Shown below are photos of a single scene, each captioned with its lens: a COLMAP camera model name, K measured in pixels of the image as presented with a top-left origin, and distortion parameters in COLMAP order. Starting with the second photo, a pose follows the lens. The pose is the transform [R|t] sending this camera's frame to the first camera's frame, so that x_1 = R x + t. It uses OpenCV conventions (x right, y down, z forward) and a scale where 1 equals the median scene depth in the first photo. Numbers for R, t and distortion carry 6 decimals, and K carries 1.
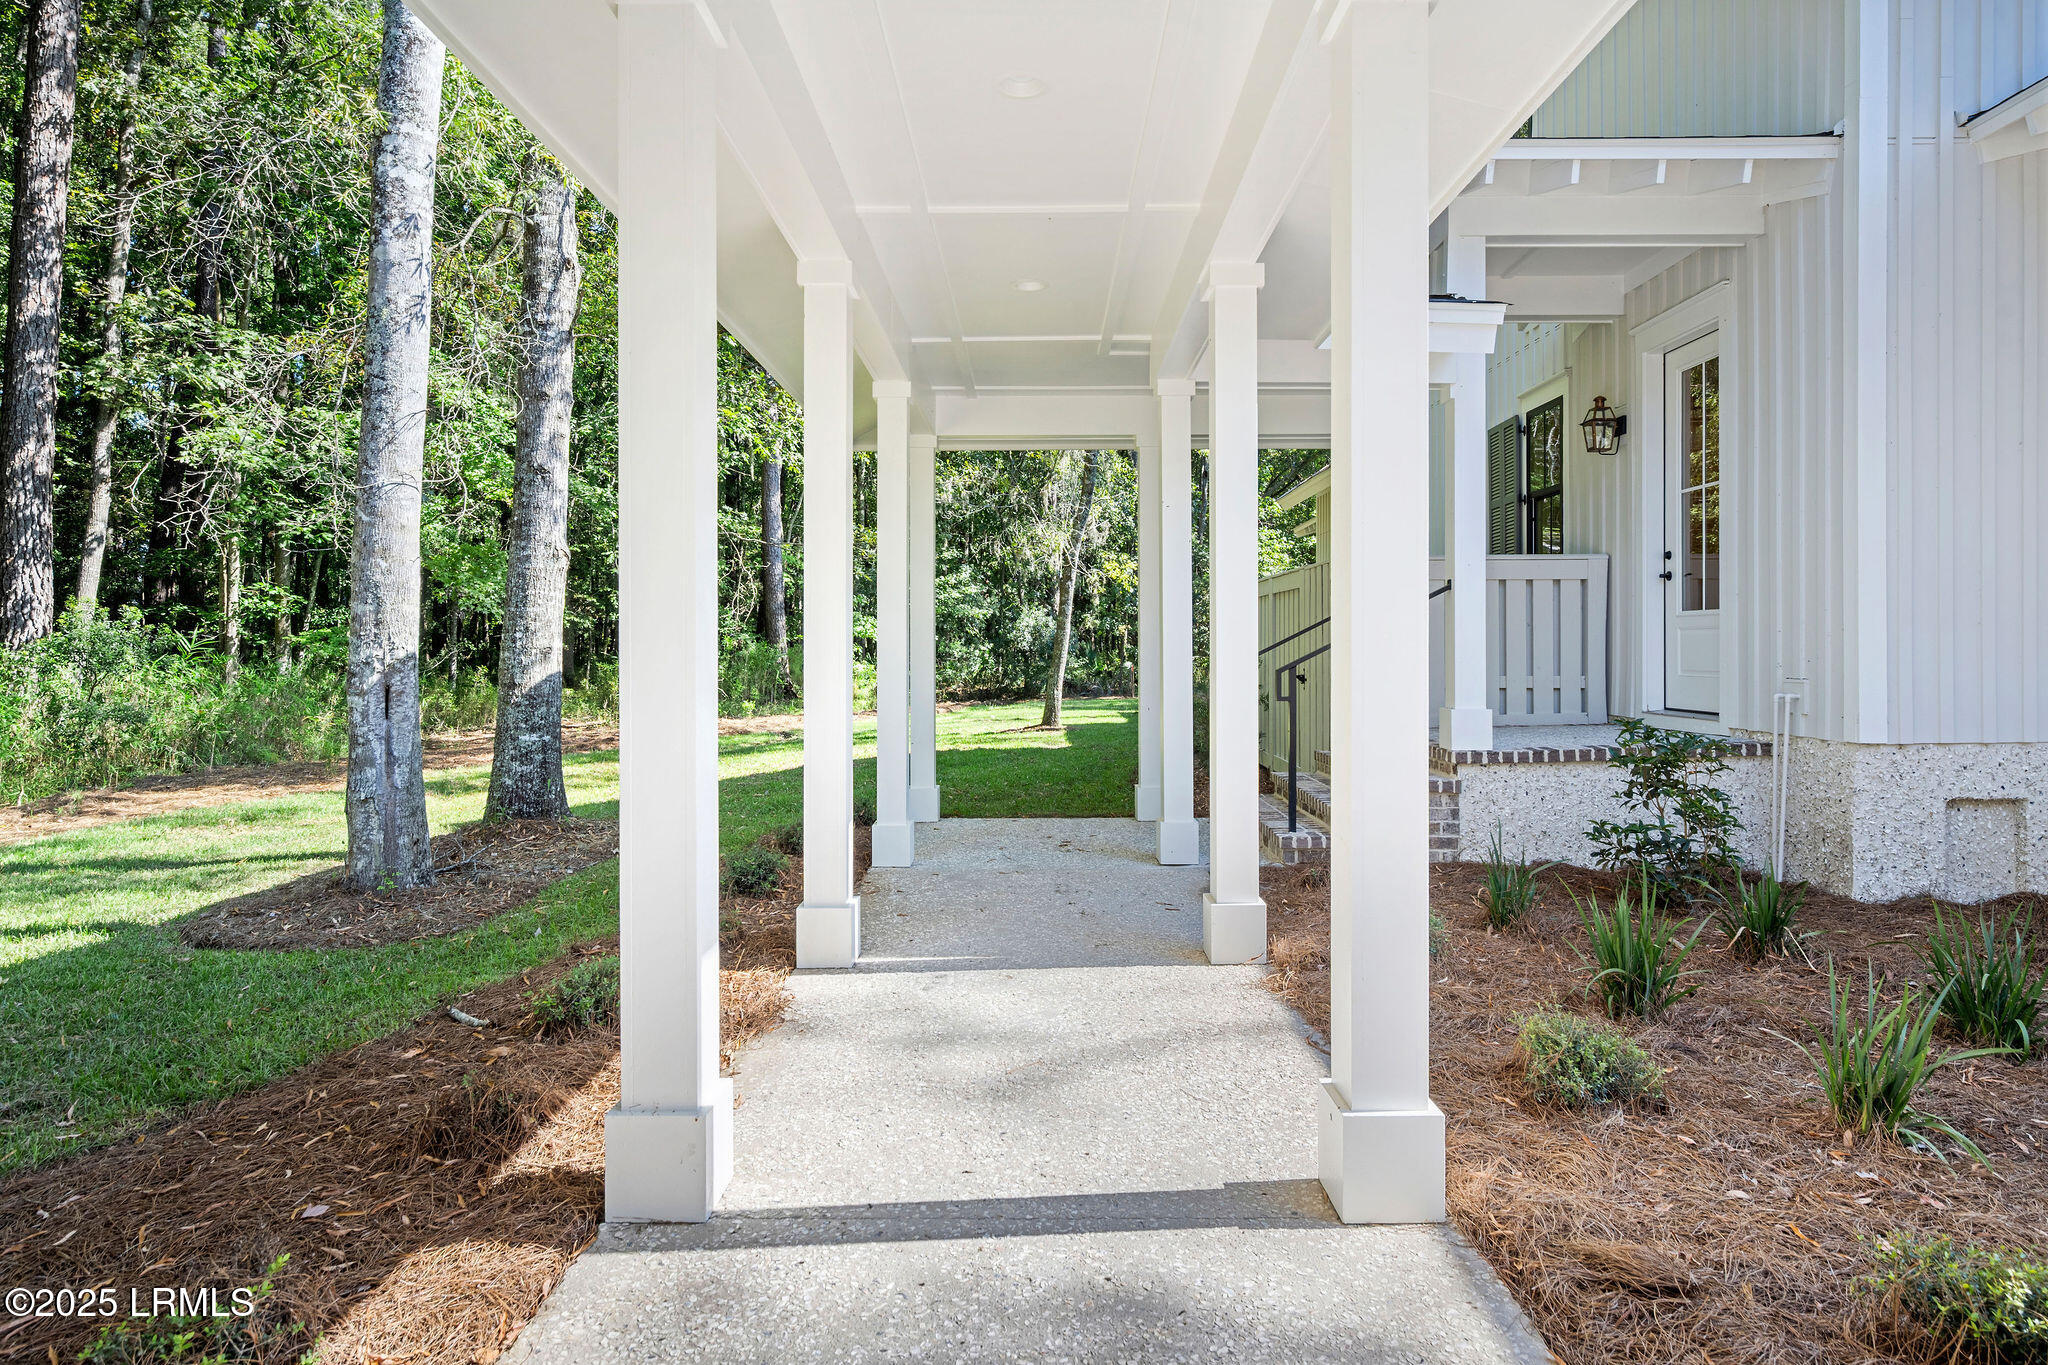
lens RADIAL K [[1165.7, 0, 1030.9], [0, 1165.7, 670.7], [0, 0, 1]] dist [-0.001355, 0.000377]
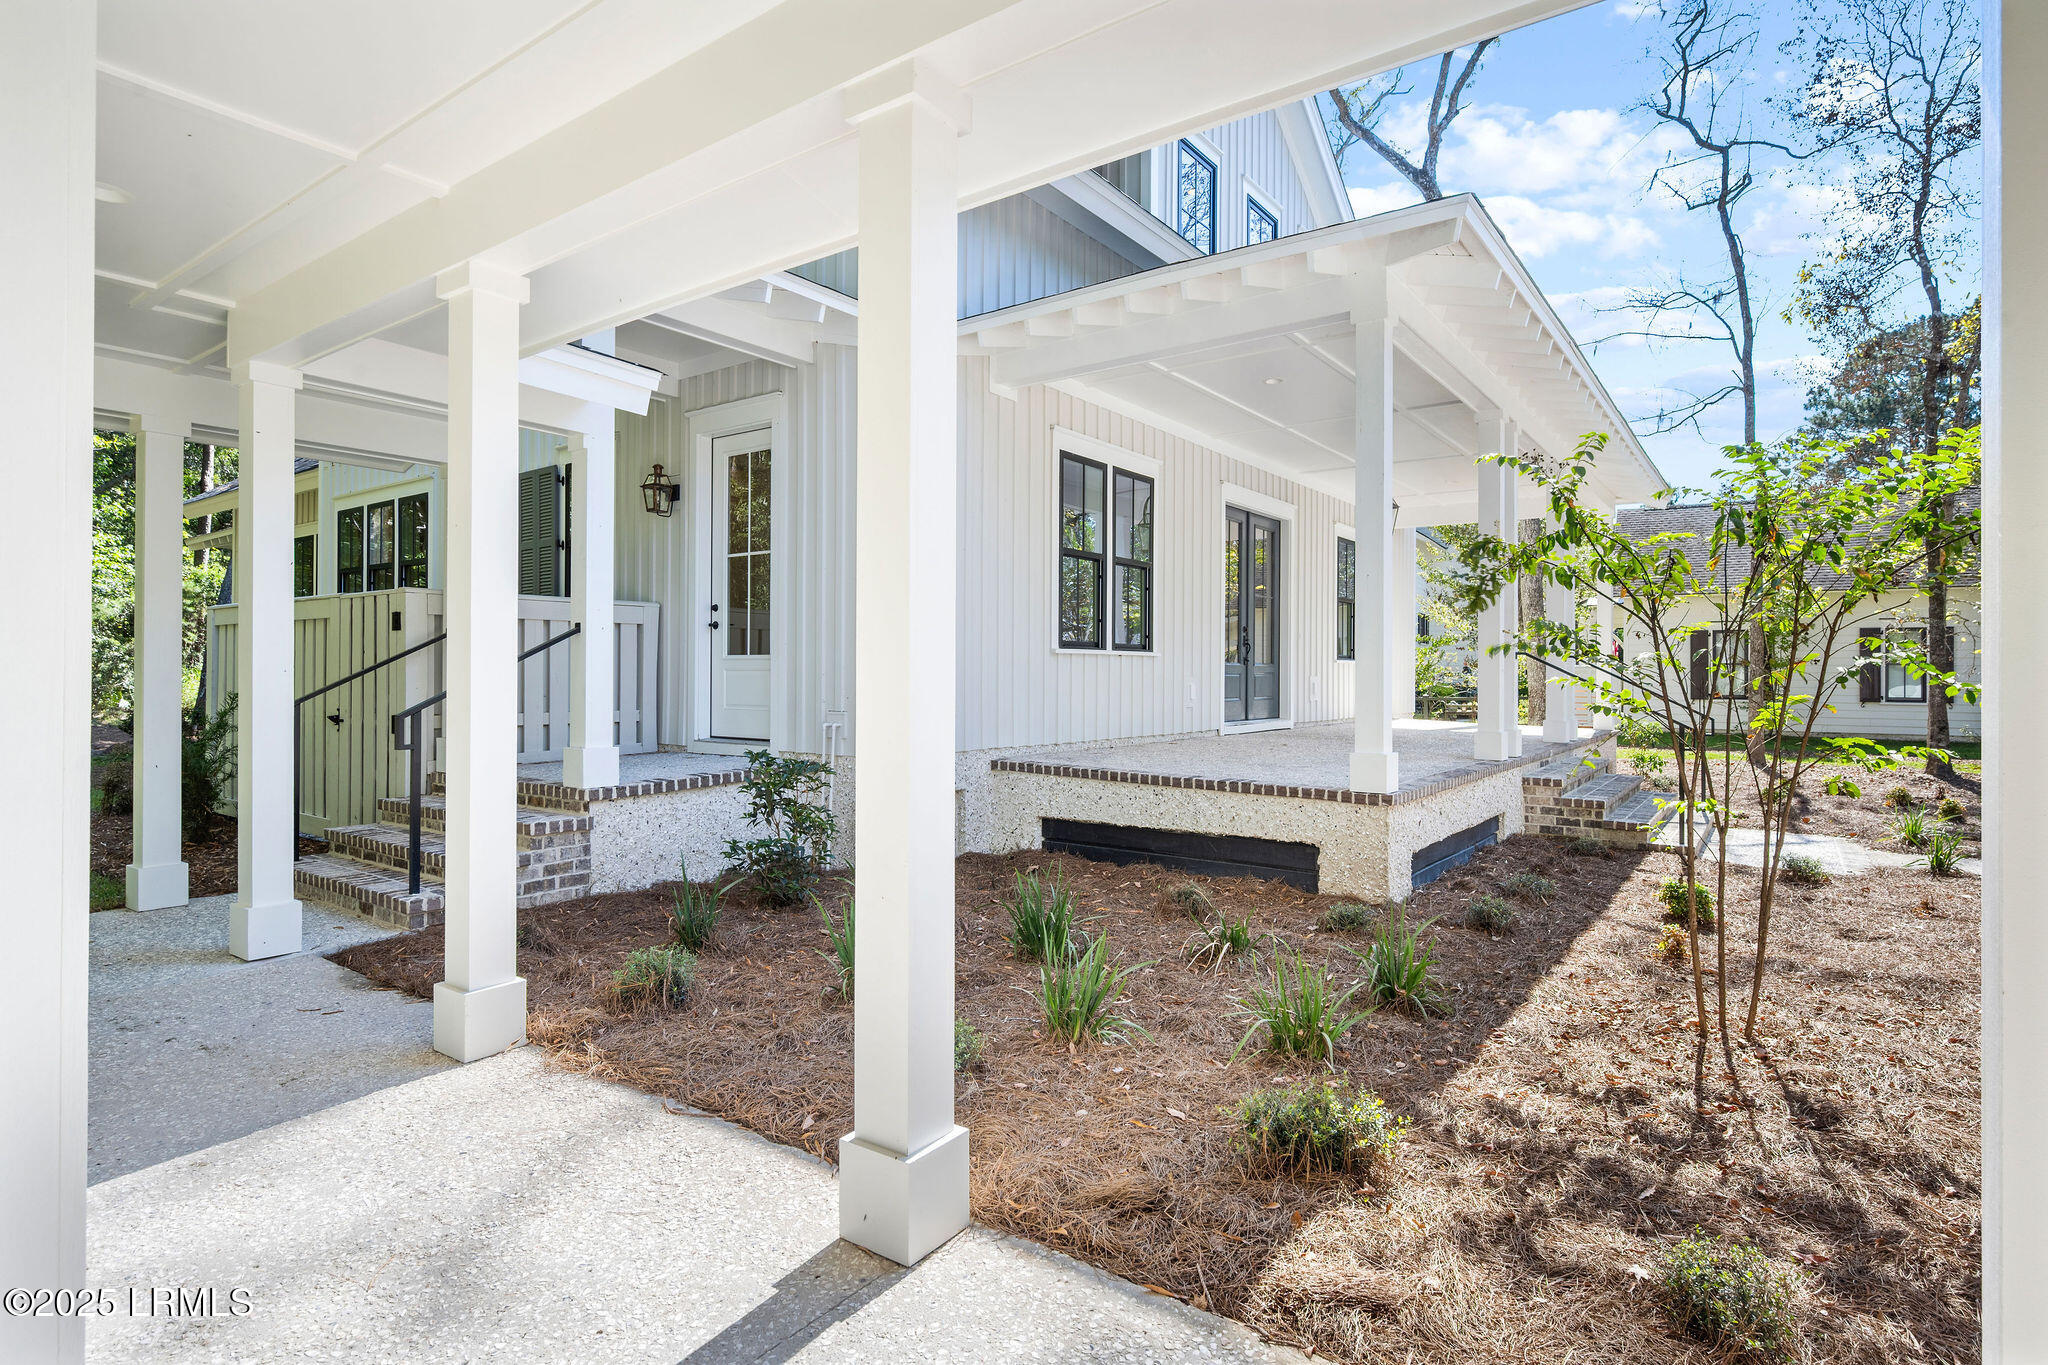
lens RADIAL K [[1051.2, 0, 1024.0], [0, 1051.2, 682.5], [0, 0, 1]] dist [-0.001366, -0.000223]
pose [[0.579716, -0.003489, 0.814811, -0.170494], [0.012118, 0.999917, -0.004339, -0.016782], [-0.814728, 0.012389, 0.579710, 0.143234]]
